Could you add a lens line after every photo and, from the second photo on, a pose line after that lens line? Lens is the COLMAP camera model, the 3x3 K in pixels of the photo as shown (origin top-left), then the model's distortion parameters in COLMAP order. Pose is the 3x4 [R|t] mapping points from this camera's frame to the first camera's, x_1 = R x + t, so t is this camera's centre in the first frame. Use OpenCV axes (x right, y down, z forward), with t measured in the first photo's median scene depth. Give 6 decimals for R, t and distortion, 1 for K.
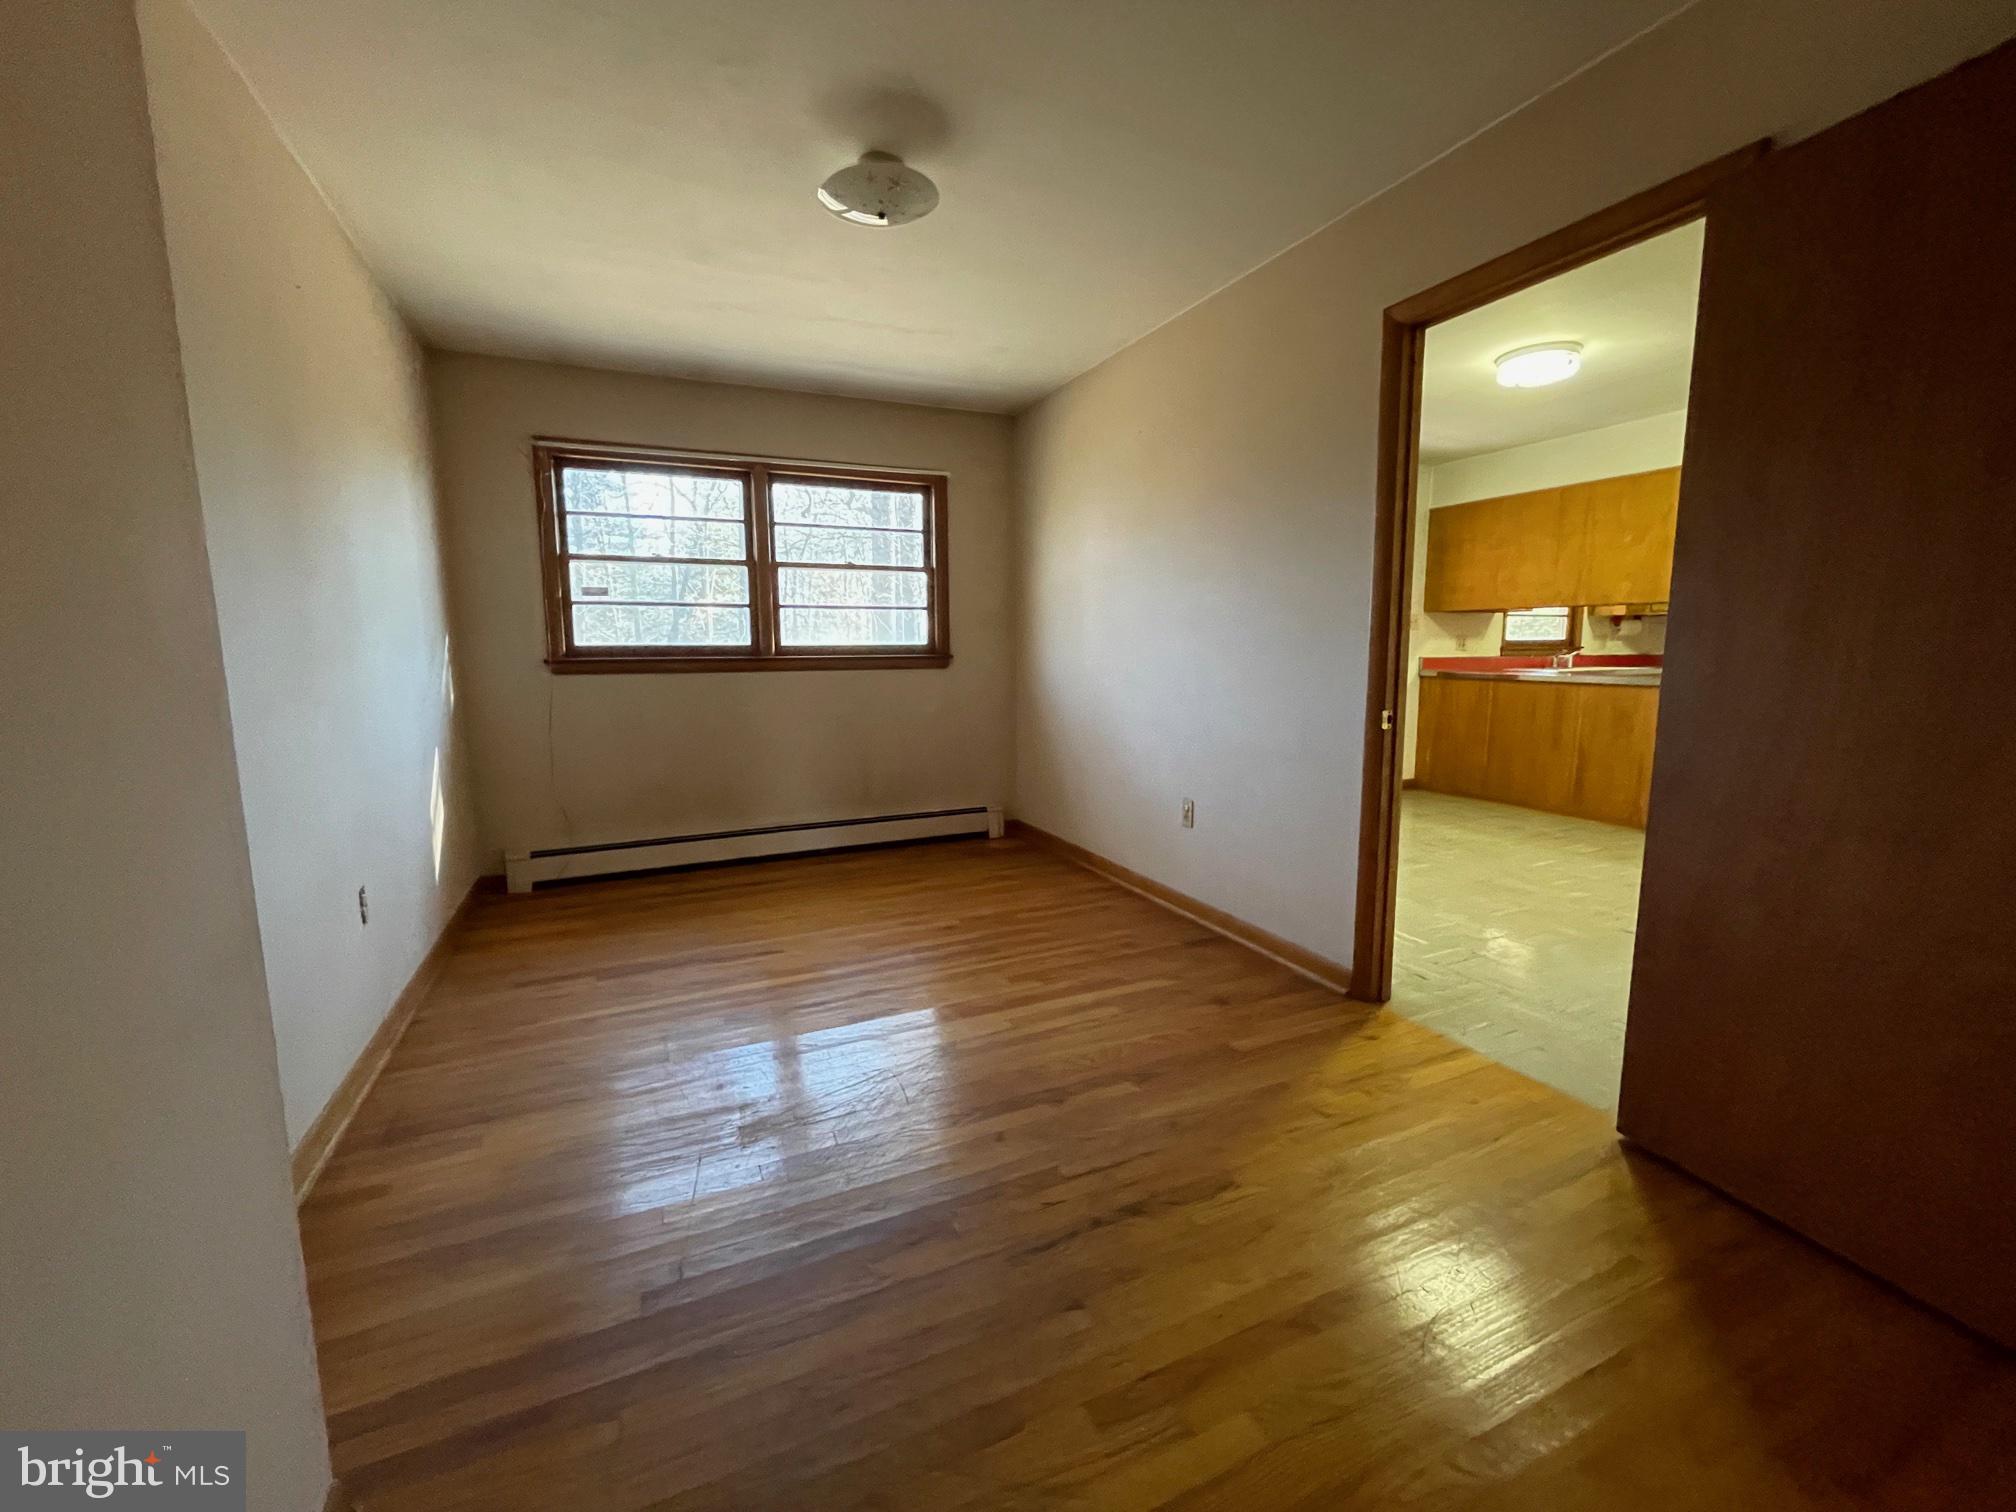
lens RADIAL K [[812.9, 0, 1030.8], [0, 812.9, 726.8], [0, 0, 1]] dist [-0.005845, 0.001585]
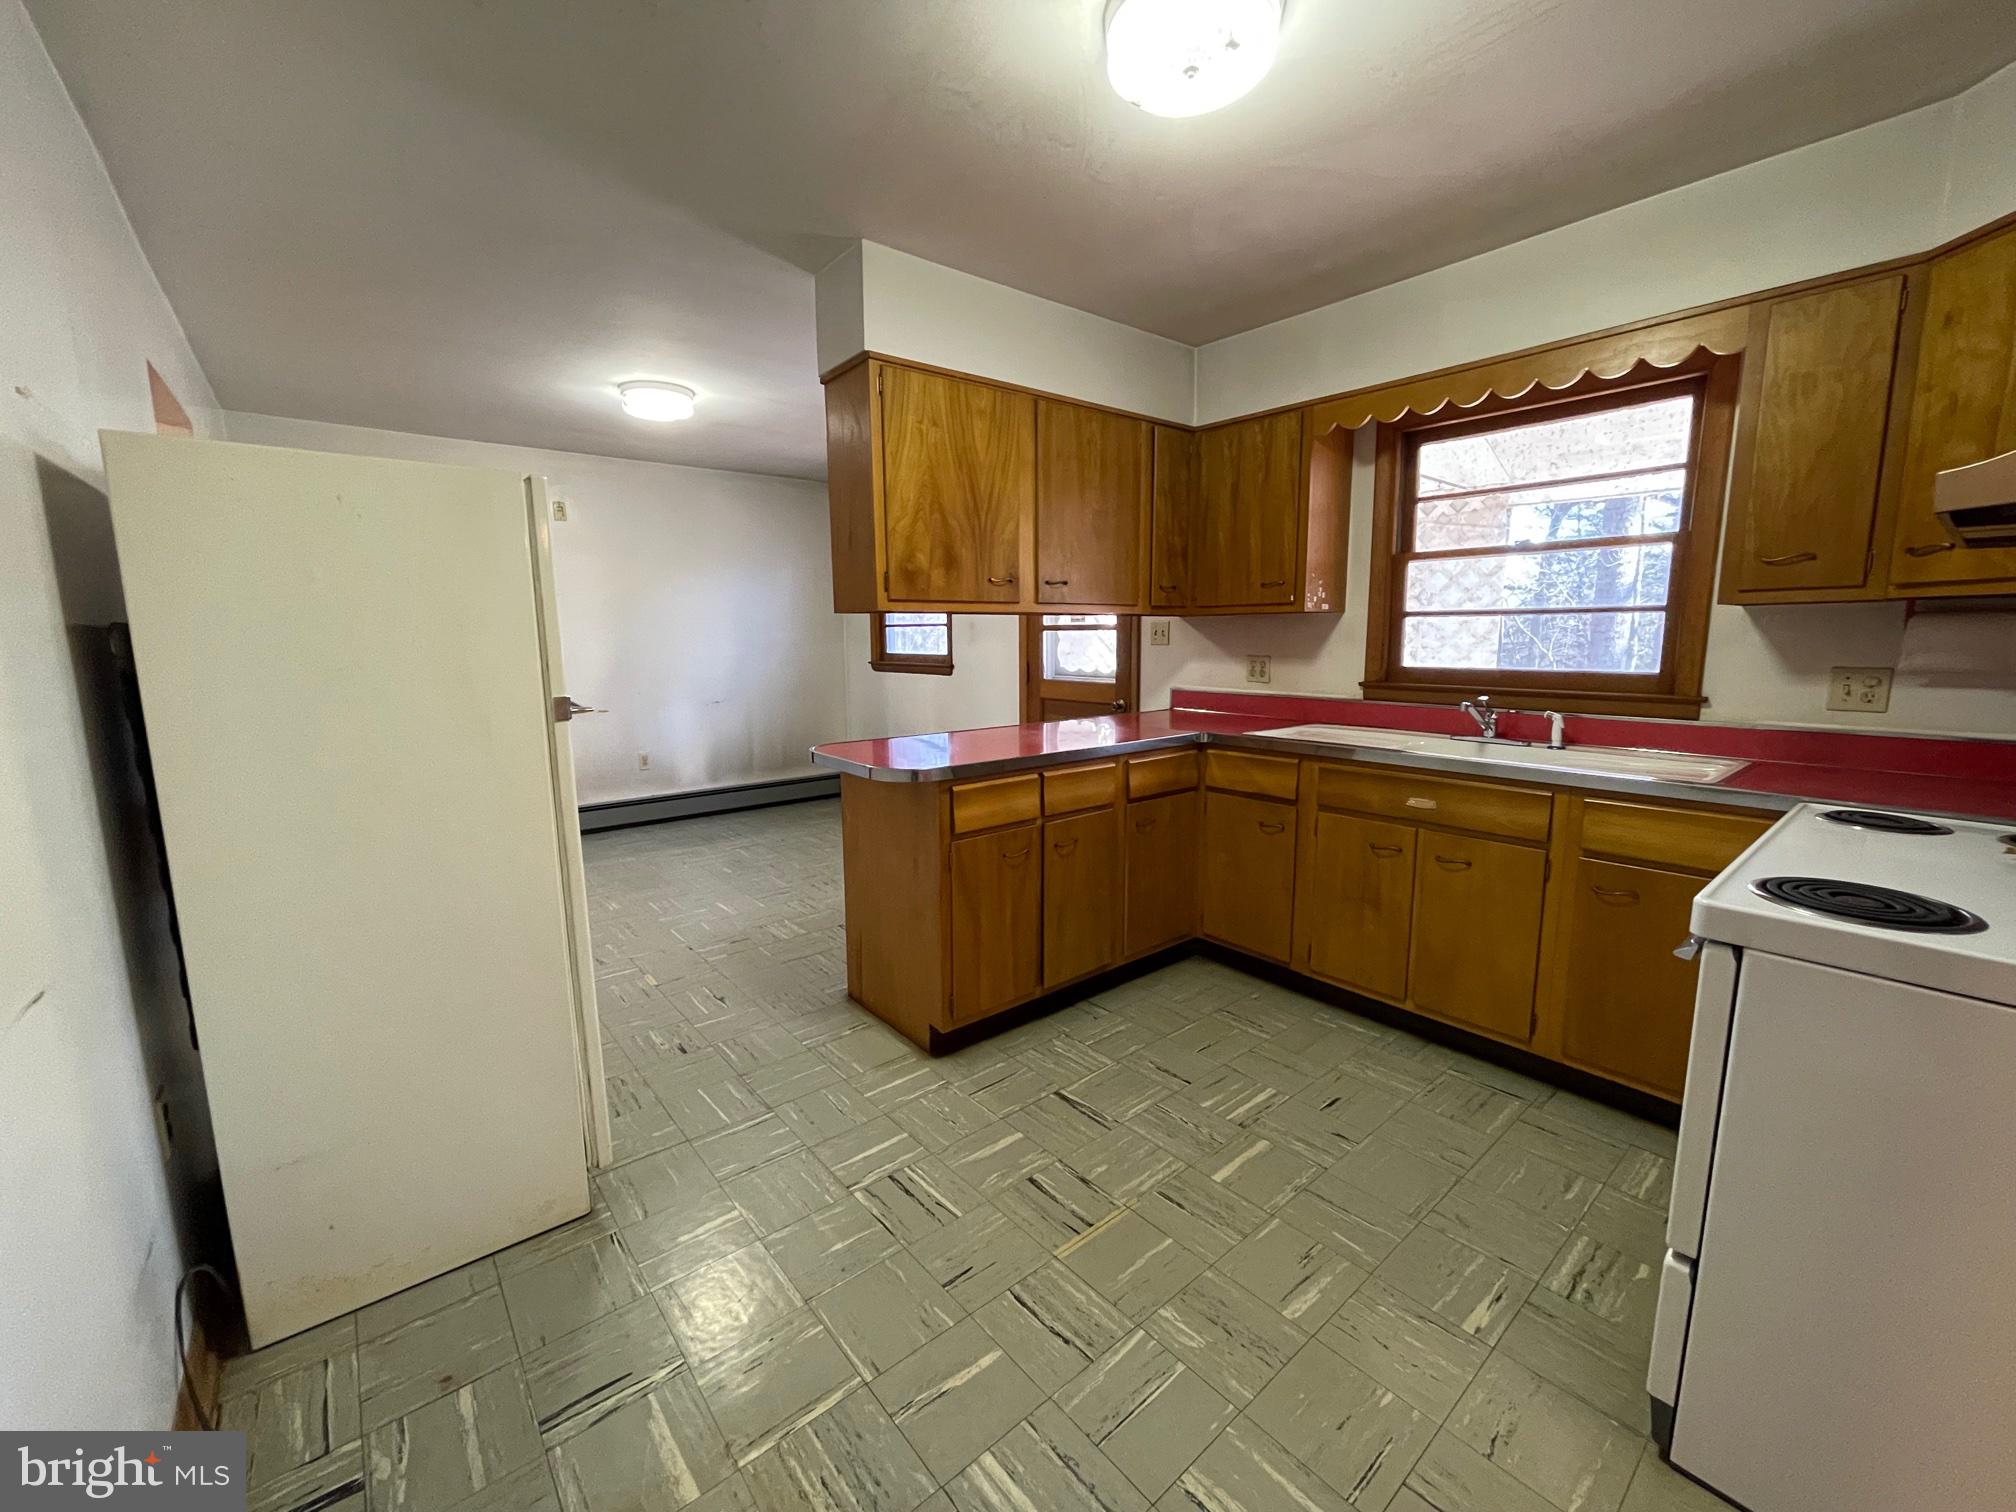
lens RADIAL K [[812.9, 0, 1008.1], [0, 812.9, 753.4], [0, 0, 1]] dist [-0.005845, 0.001585]
pose [[0.244017, 0.134887, -0.960344, 0.922126], [-0.105471, 0.988097, 0.111985, -0.080428], [0.964019, 0.073962, 0.255339, 0.613586]]
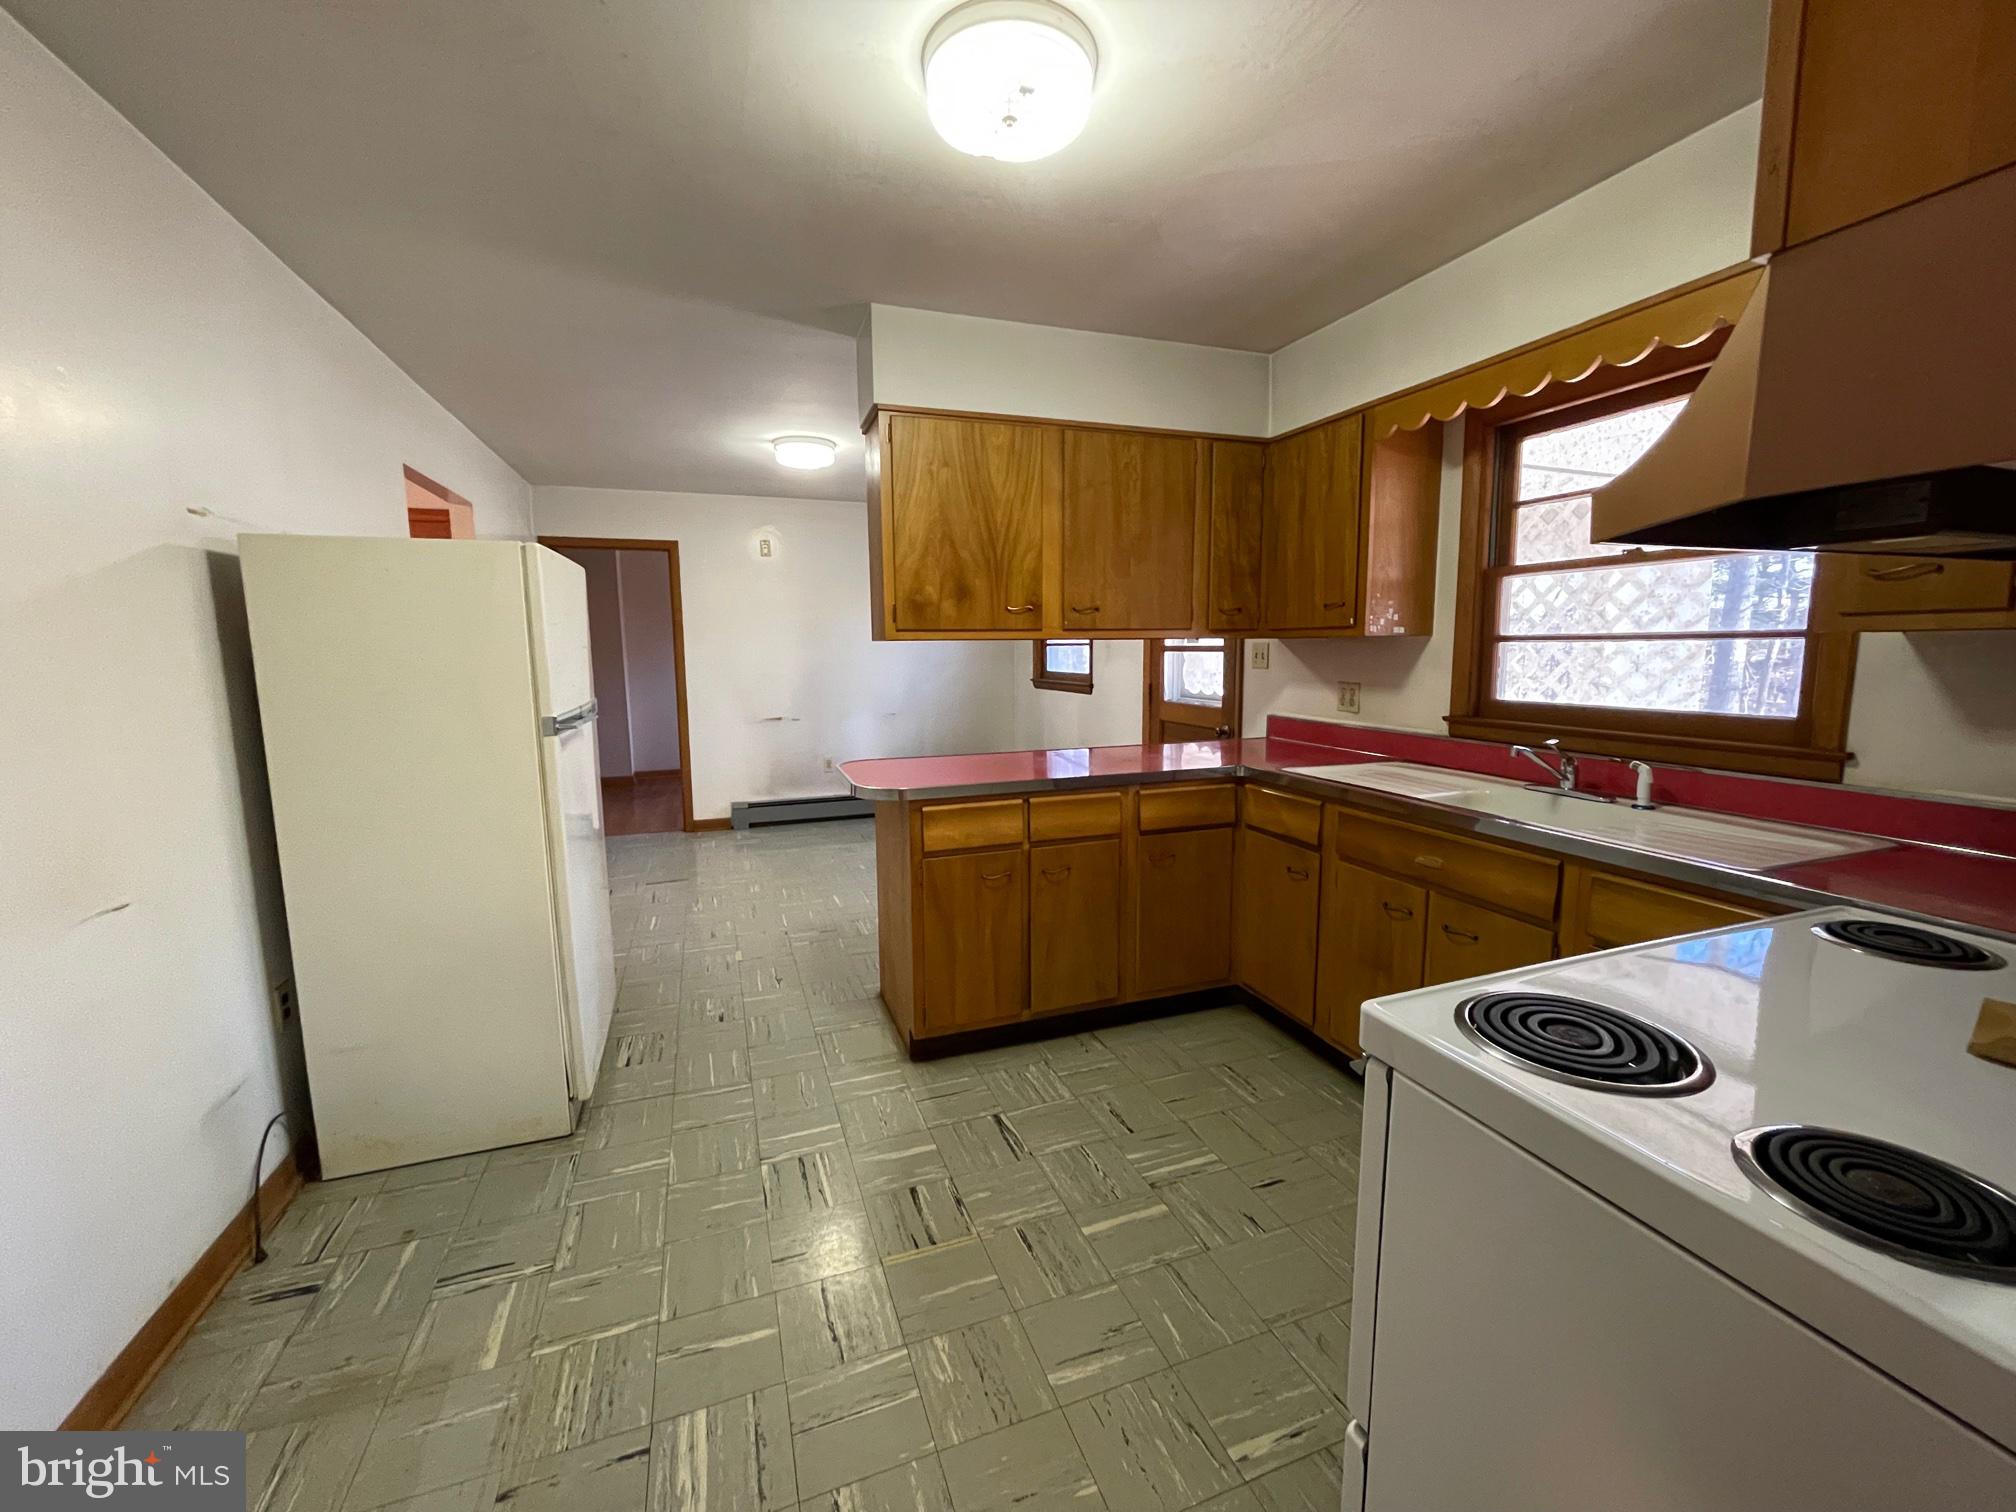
lens RADIAL K [[812.9, 0, 1008.0], [0, 812.9, 752.8], [0, 0, 1]] dist [-0.005845, 0.001585]
pose [[-0.095496, 0.124777, -0.987579, 0.939970], [-0.109612, 0.984761, 0.135020, -0.101985], [0.989376, 0.121145, -0.080364, 0.739482]]
